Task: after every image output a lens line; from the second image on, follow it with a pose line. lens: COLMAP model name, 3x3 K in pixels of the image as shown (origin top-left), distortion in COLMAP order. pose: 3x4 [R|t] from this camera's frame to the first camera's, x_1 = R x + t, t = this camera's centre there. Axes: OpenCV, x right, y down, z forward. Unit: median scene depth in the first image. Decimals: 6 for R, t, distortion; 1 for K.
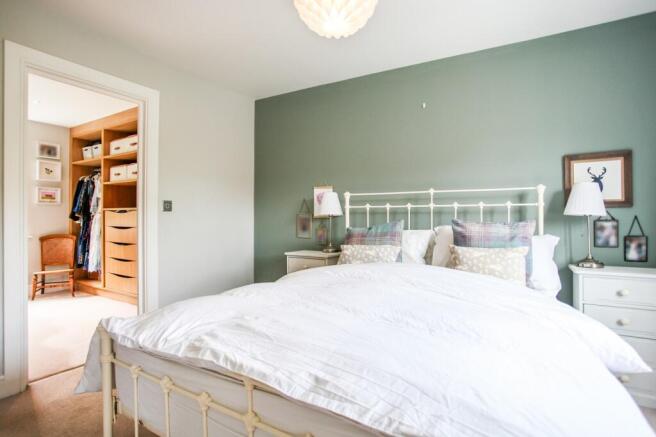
lens RADIAL K [[329.8, 0, 328.0], [0, 329.8, 218.5], [0, 0, 1]] dist [-0.032026, -0.000077]
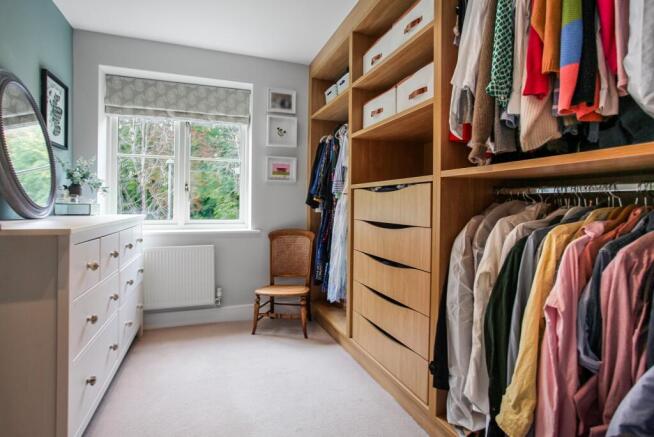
lens RADIAL K [[340.5, 0, 327.0], [0, 340.5, 218.5], [0, 0, 1]] dist [-0.000001, 0.000001]
pose [[0.773534, 0.028511, -0.633113, -0.365581], [-0.008023, 0.999348, 0.035201, 0.003630], [0.633704, -0.022150, 0.773259, 0.537264]]
